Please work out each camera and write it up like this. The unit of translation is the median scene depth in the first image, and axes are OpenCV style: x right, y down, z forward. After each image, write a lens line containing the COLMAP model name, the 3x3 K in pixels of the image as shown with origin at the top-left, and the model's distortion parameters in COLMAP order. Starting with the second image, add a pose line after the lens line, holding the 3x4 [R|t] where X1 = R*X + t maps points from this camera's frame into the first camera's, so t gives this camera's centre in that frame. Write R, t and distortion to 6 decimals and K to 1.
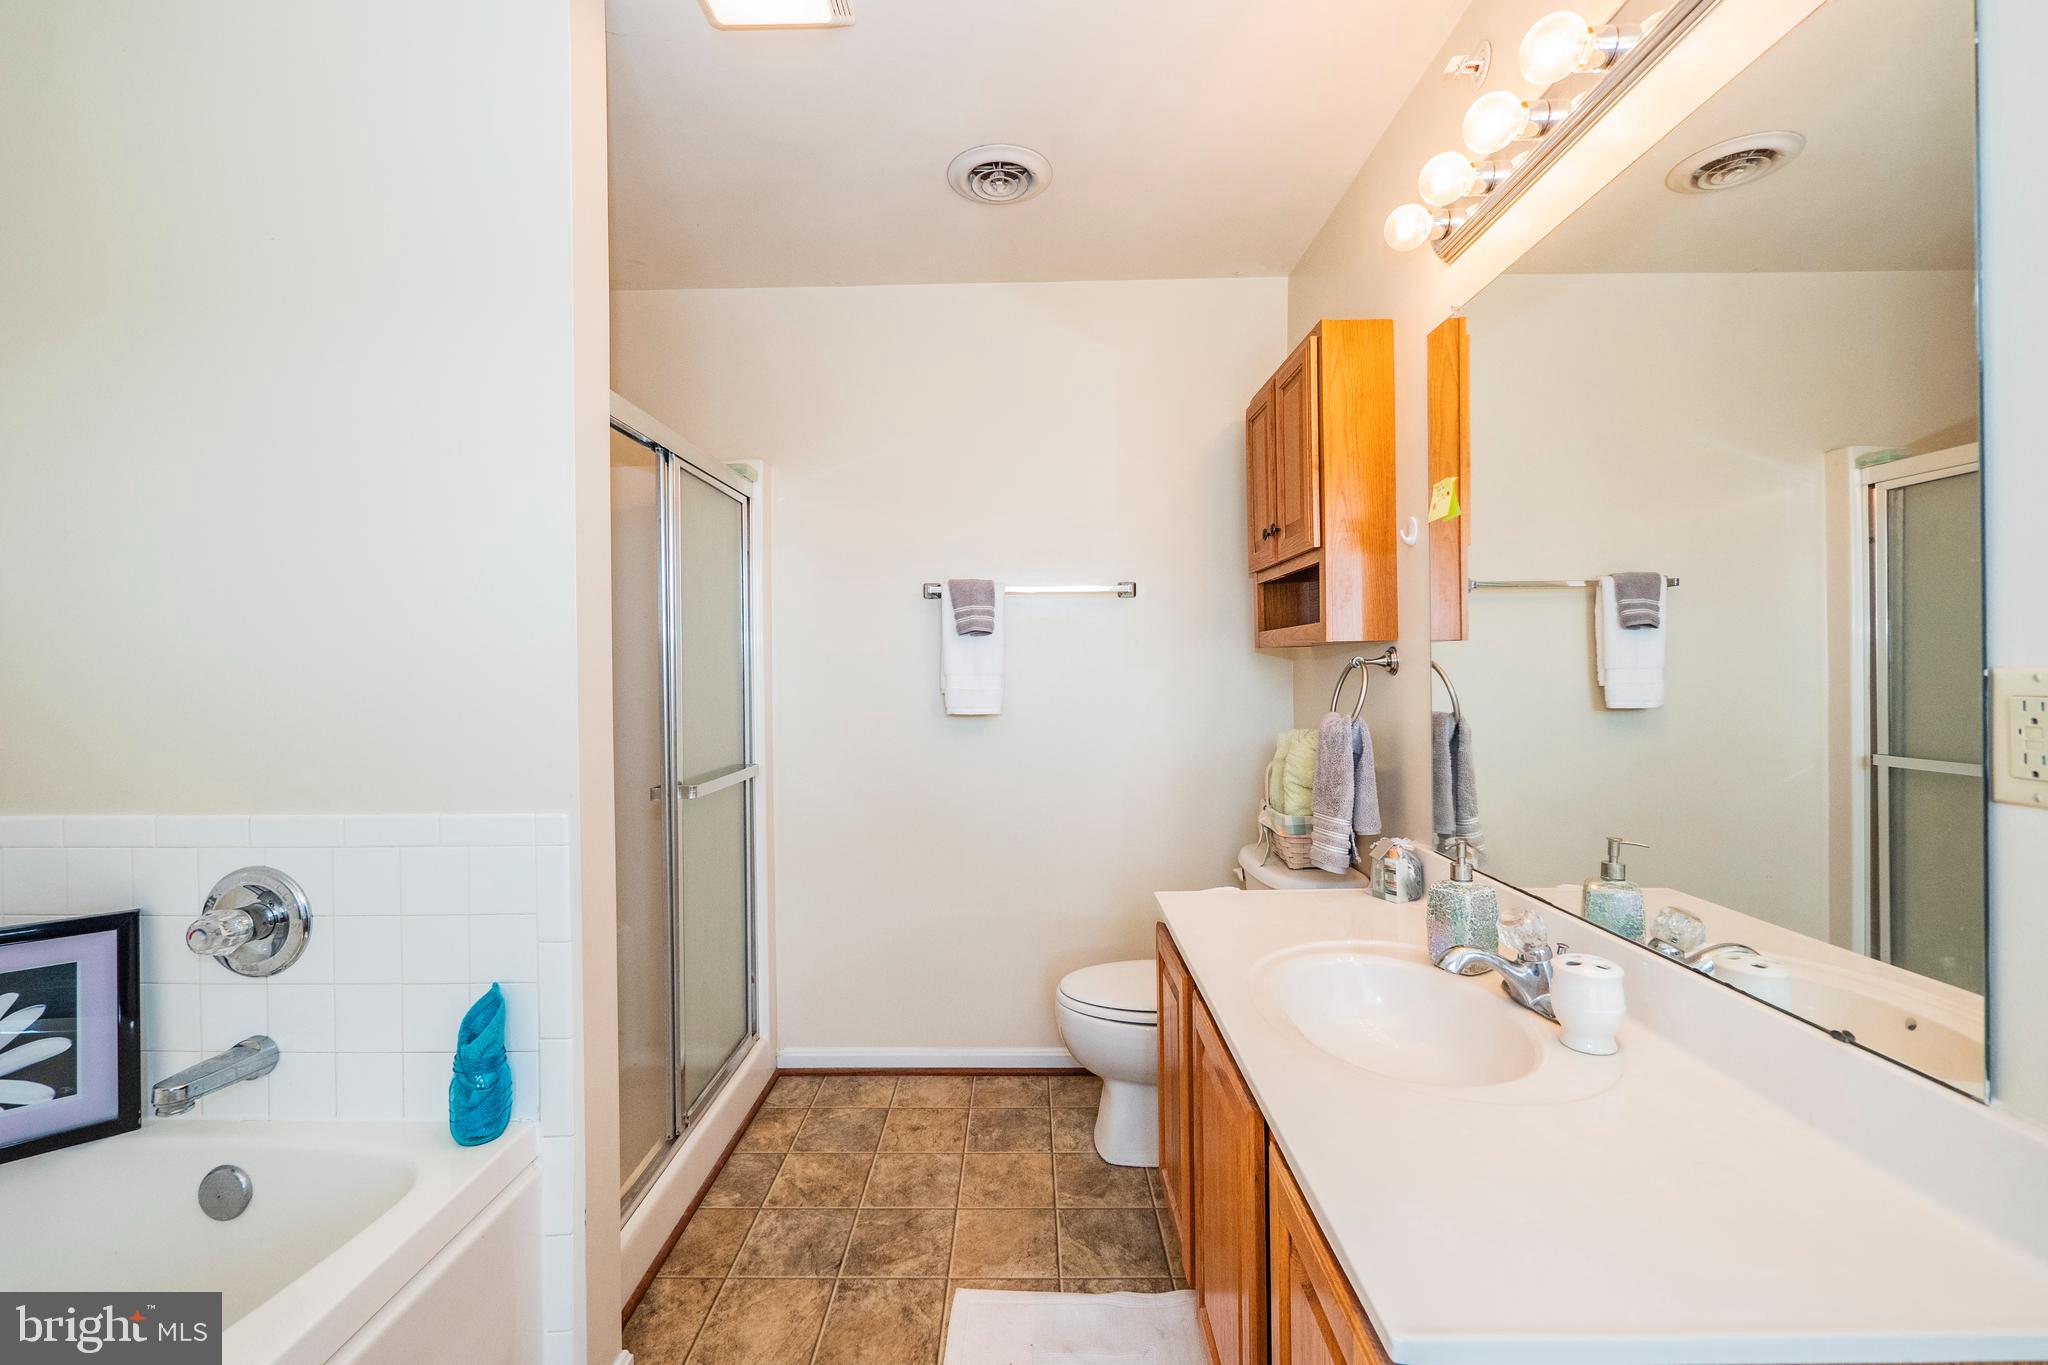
lens RADIAL K [[862.6, 0, 1013.0], [0, 862.6, 669.8], [0, 0, 1]] dist [-0.006004, 0.000068]
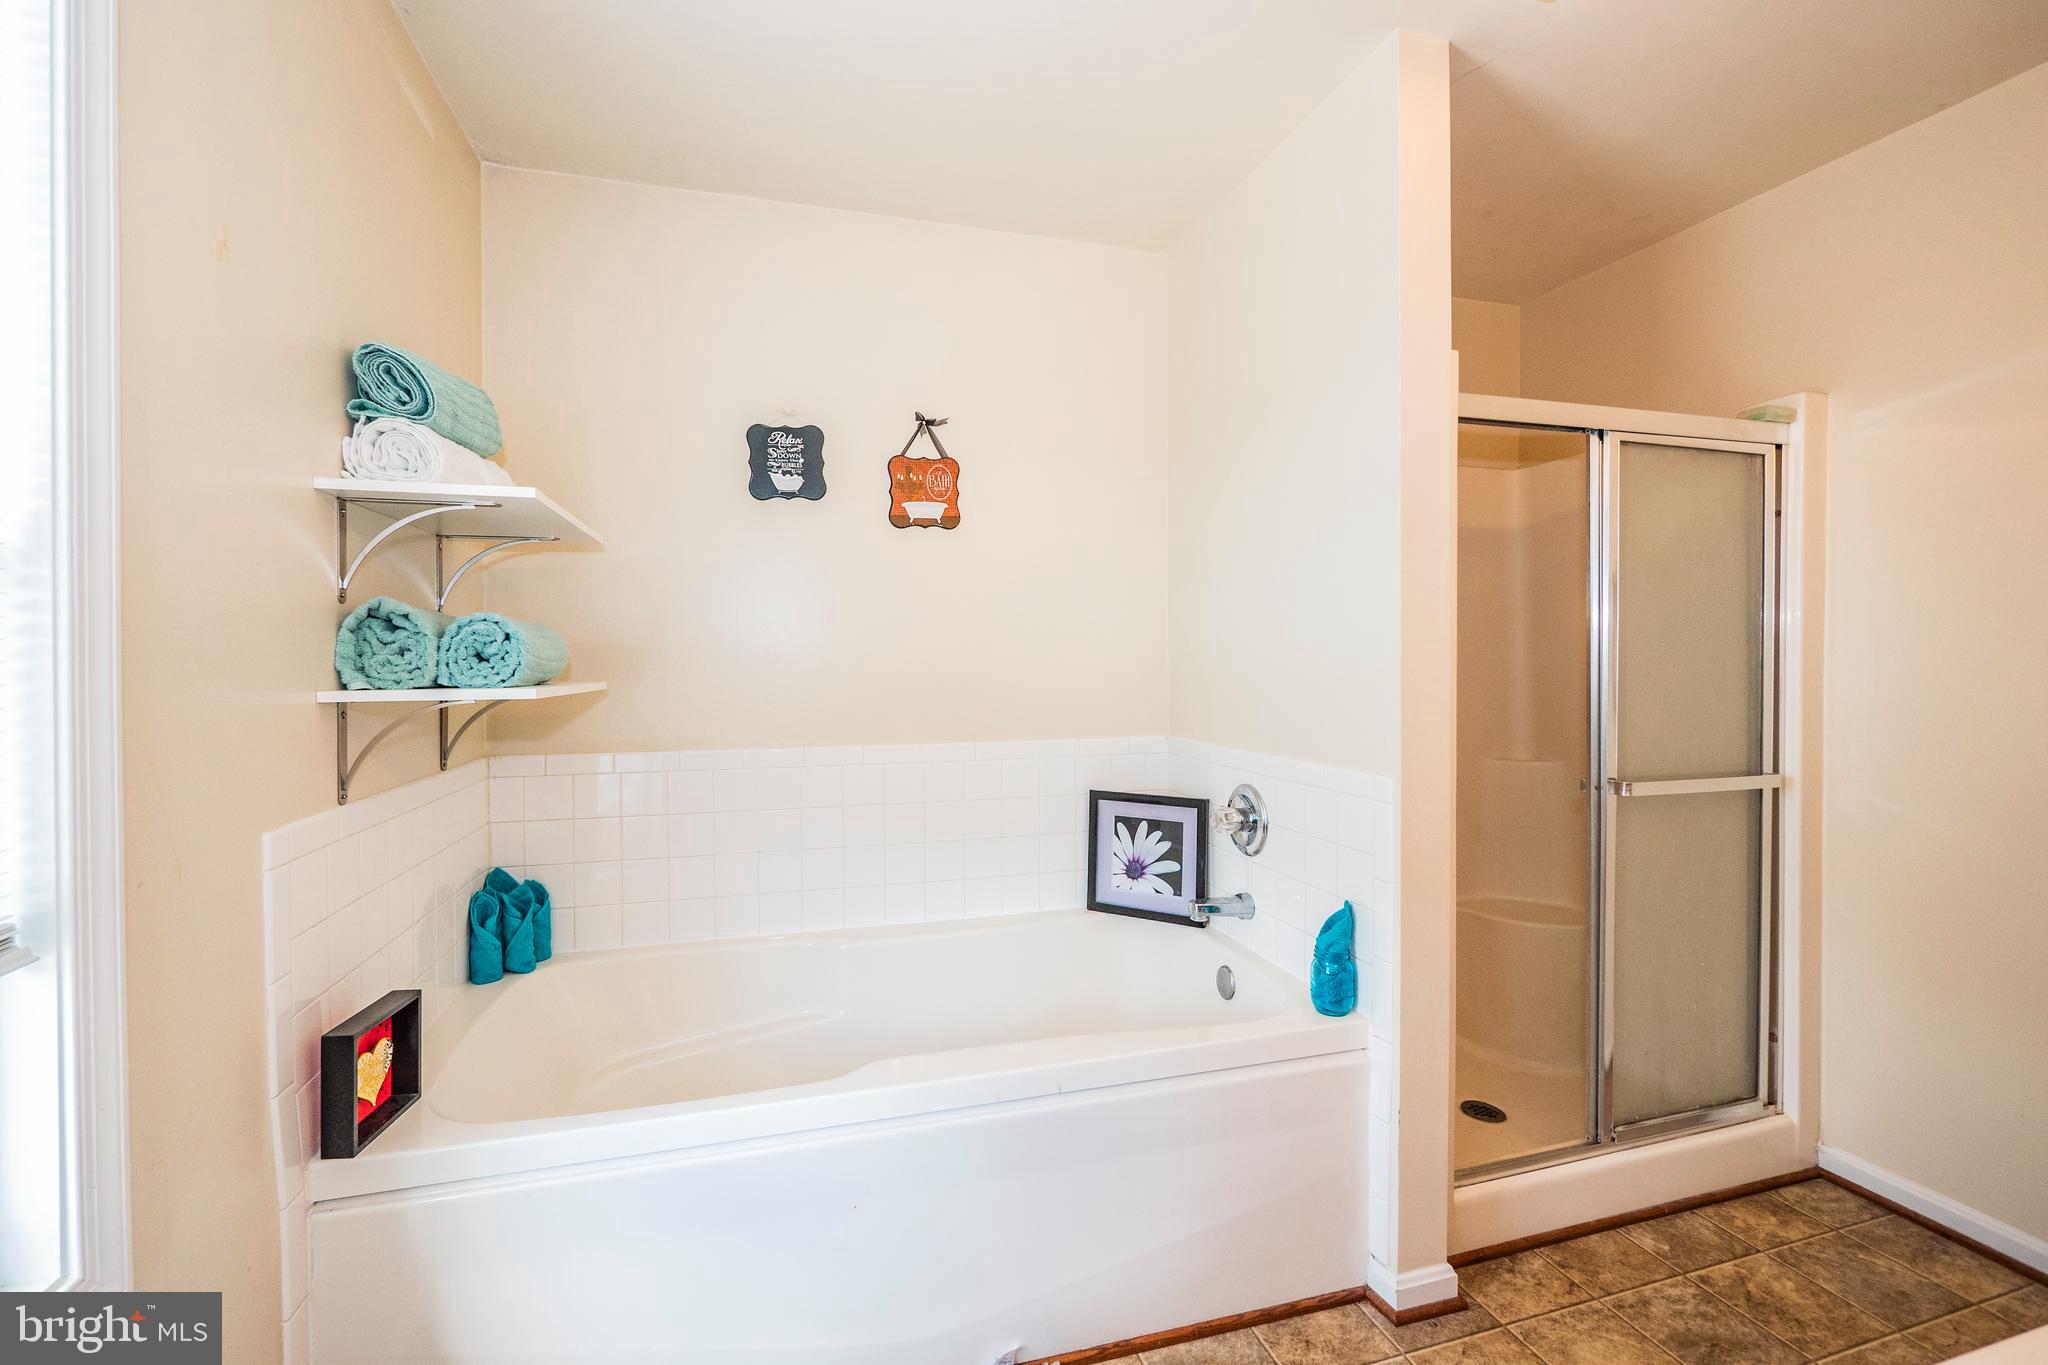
lens RADIAL K [[862.6, 0, 1013.0], [0, 862.6, 669.8], [0, 0, 1]] dist [-0.006004, 0.000068]
pose [[0.294673, 0.021071, -0.955366, 0.358575], [-0.001211, 0.999764, 0.021677, -0.008249], [0.955597, -0.005231, 0.294629, 0.103599]]
